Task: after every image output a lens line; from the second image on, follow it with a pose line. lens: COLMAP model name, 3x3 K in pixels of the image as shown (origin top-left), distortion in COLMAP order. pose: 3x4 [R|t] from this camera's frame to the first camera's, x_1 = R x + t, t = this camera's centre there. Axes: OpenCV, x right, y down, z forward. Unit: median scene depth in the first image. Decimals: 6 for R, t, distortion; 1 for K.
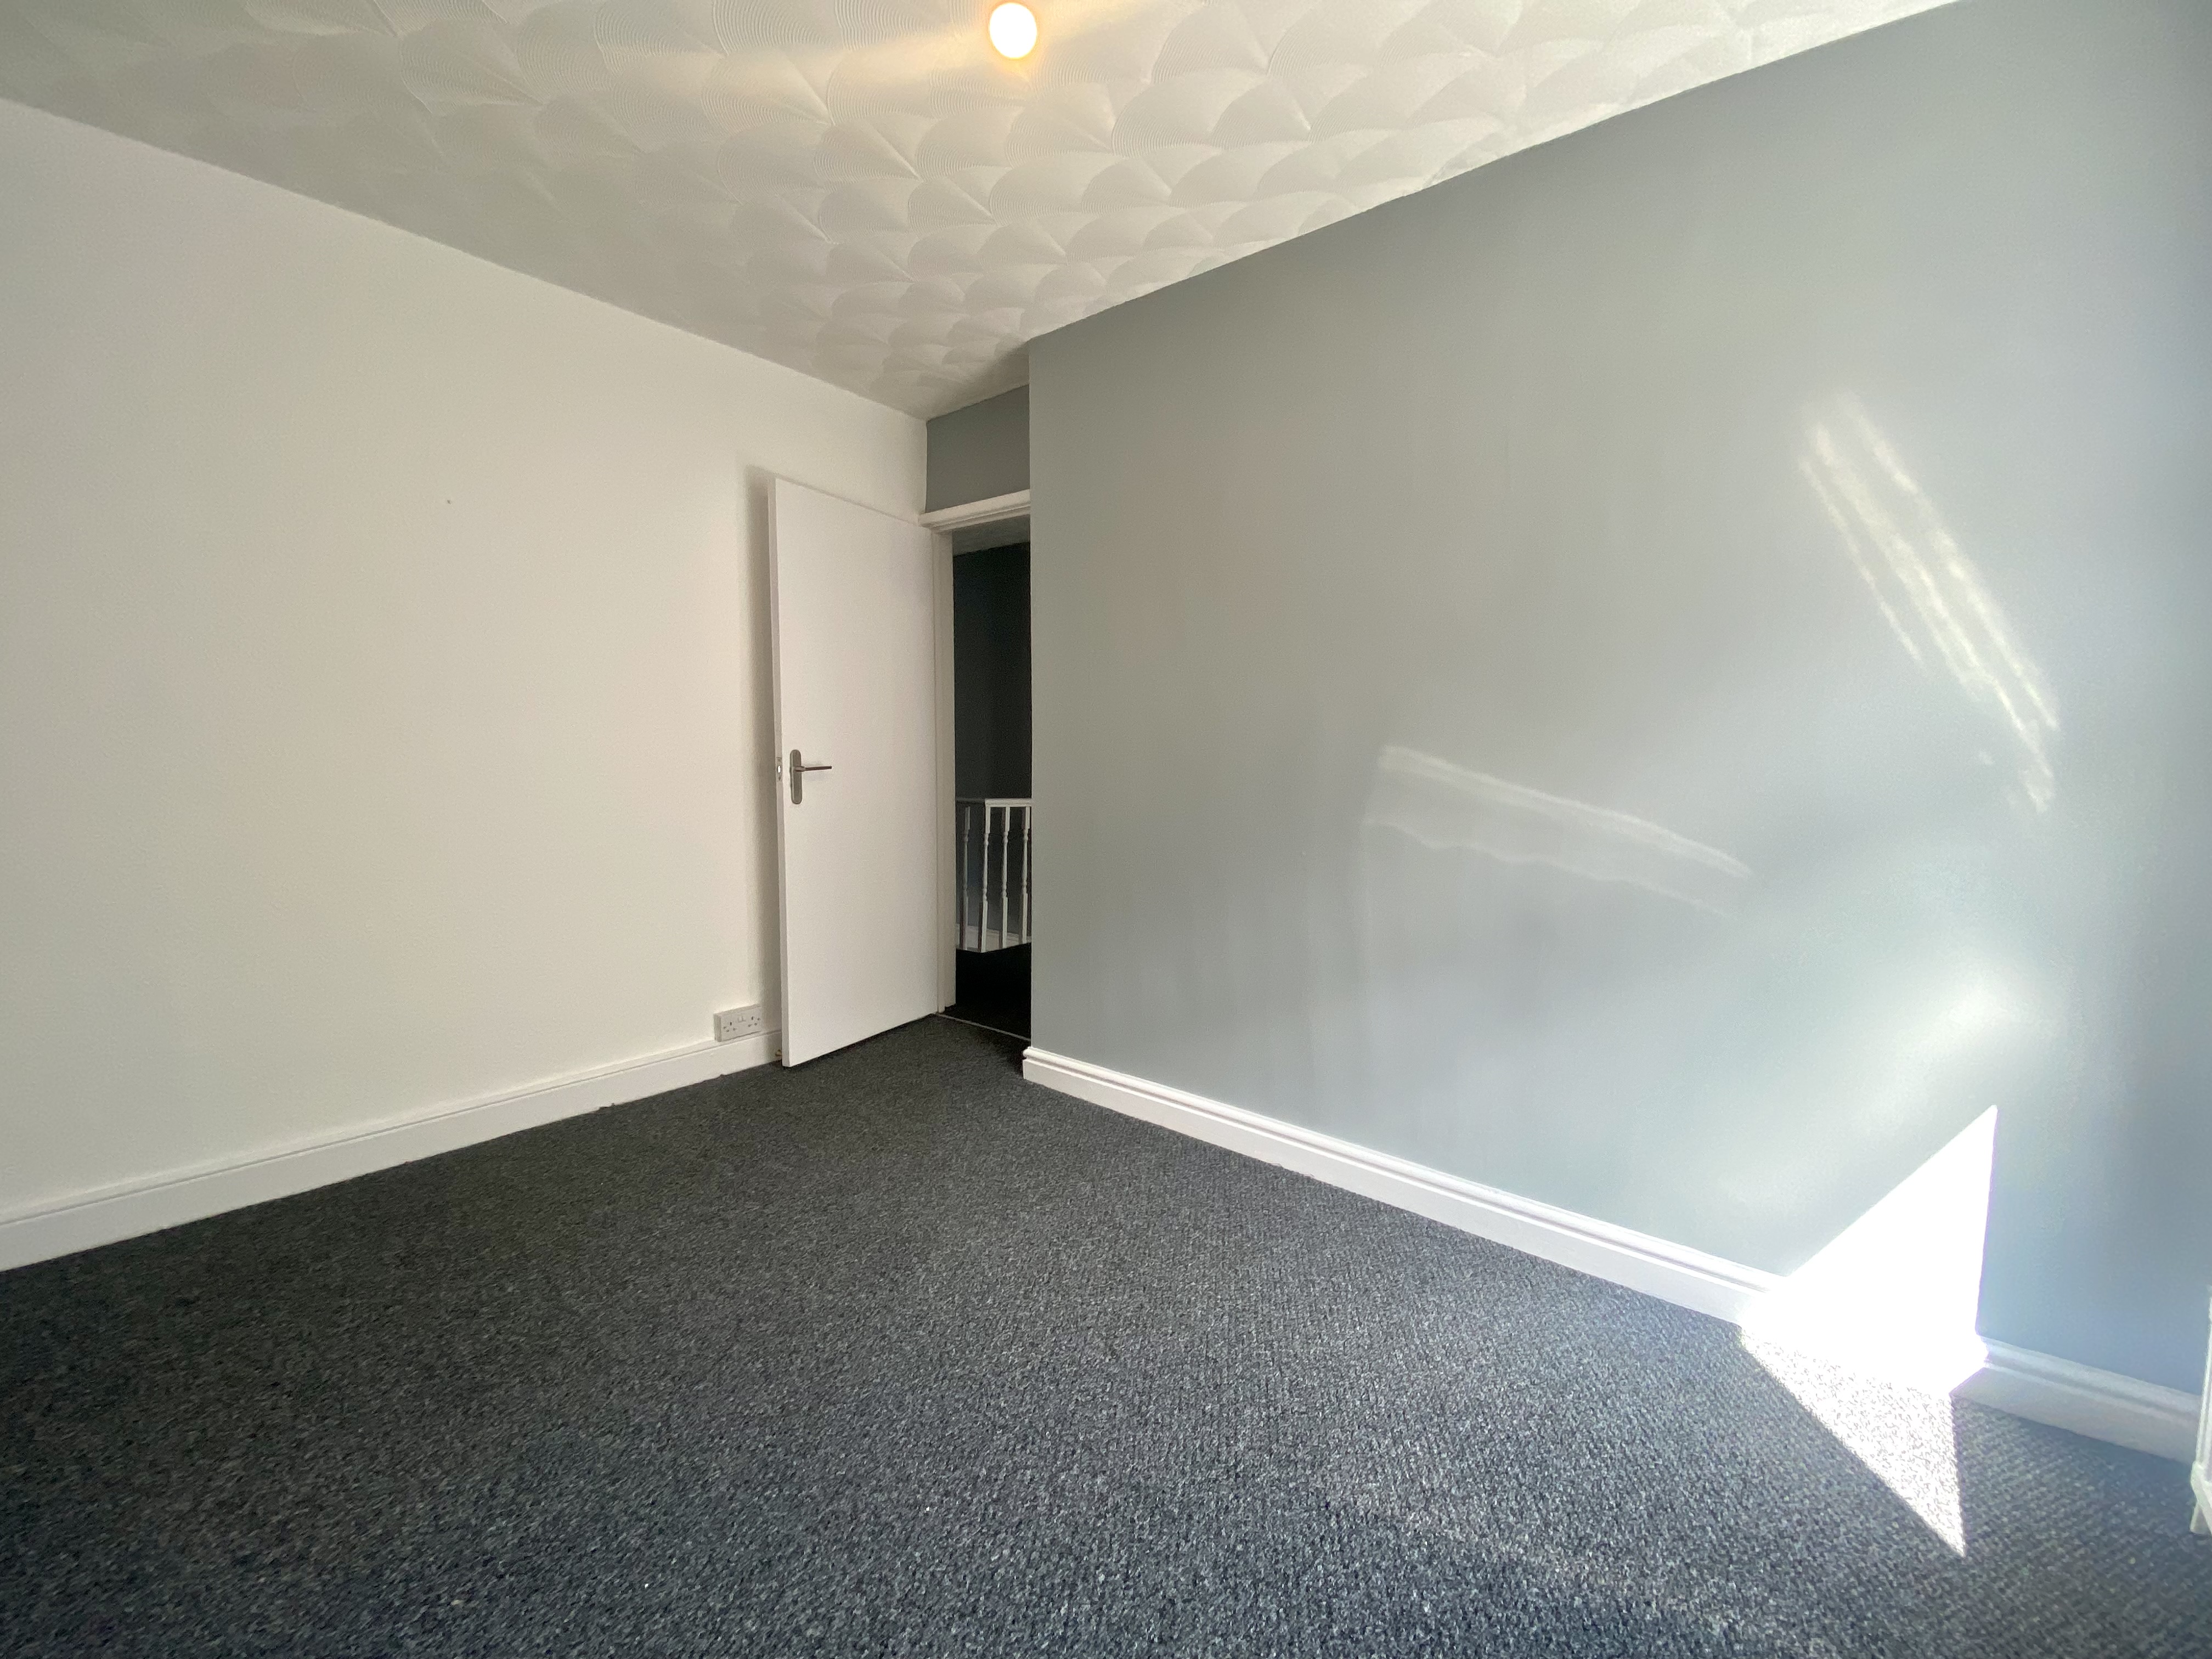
lens RADIAL K [[888.1, 0, 1106.0], [0, 888.1, 829.5], [0, 0, 1]] dist [0.018337, -0.020856]
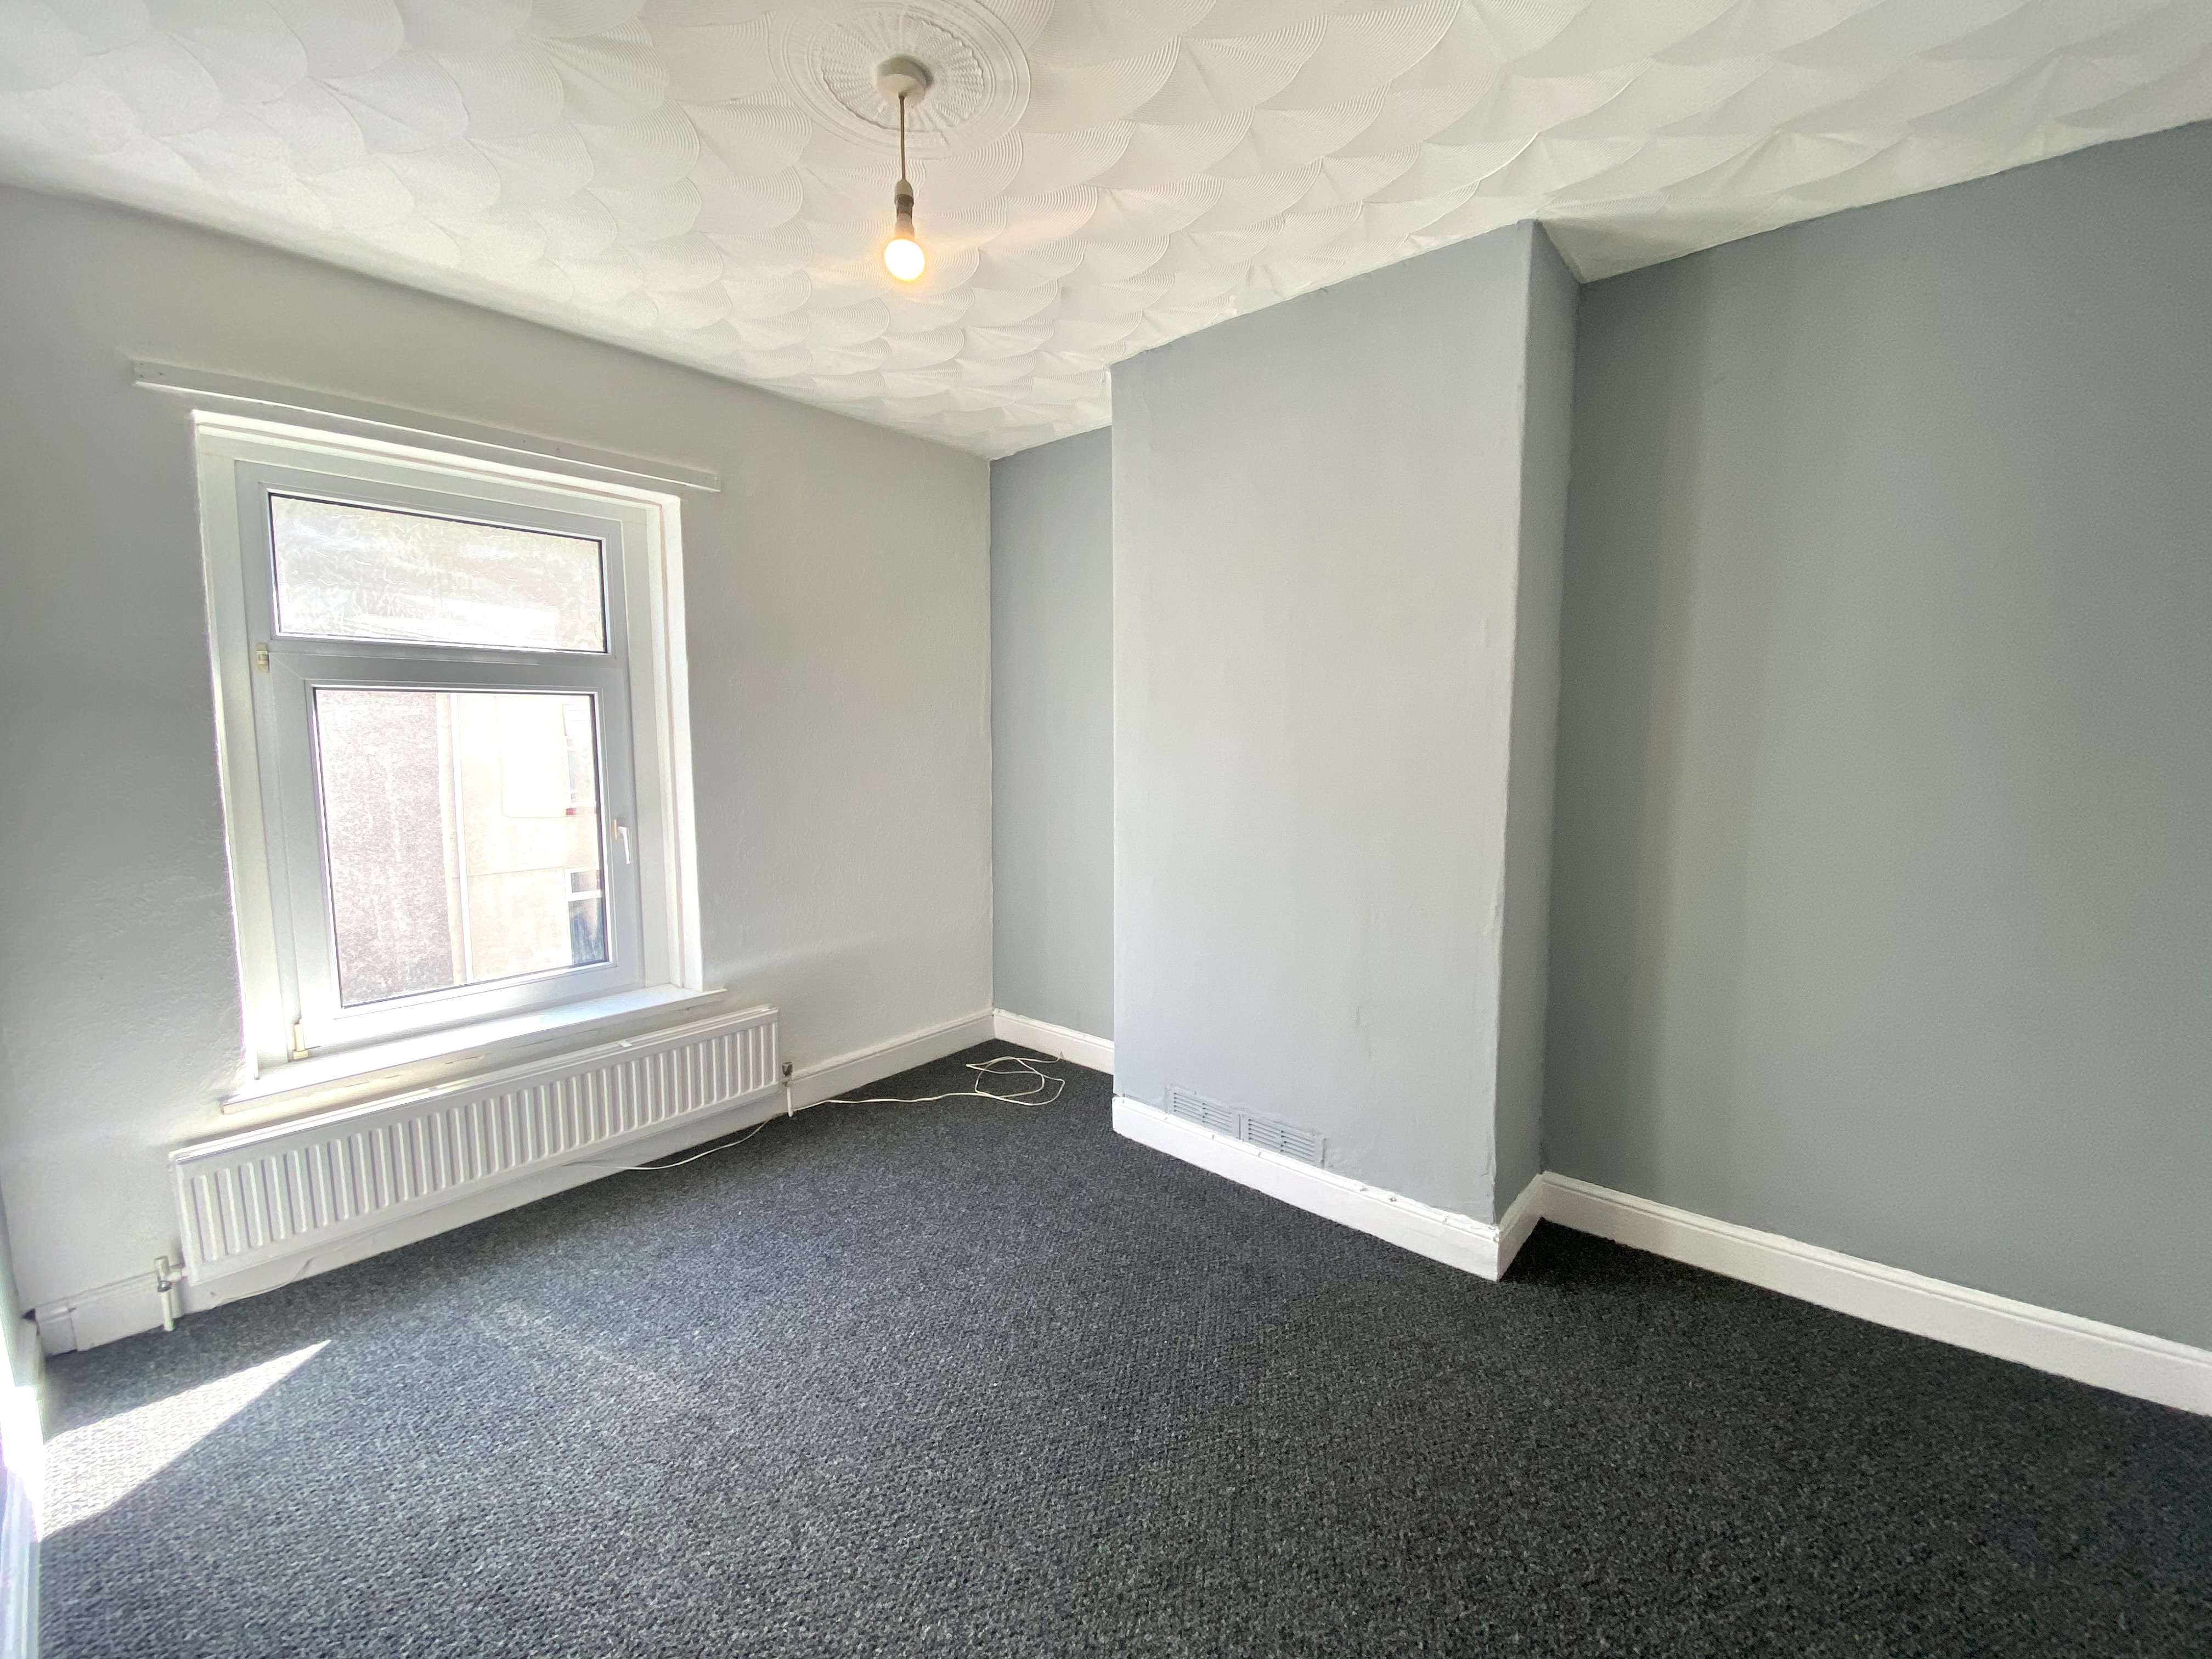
lens RADIAL K [[888.1, 0, 1106.0], [0, 888.1, 829.5], [0, 0, 1]] dist [0.018337, -0.020856]
pose [[-0.999537, -0.010457, 0.028581, -0.364679], [-0.004949, 0.982462, 0.186397, -0.303167], [-0.030029, 0.186169, -0.982059, 1.988209]]
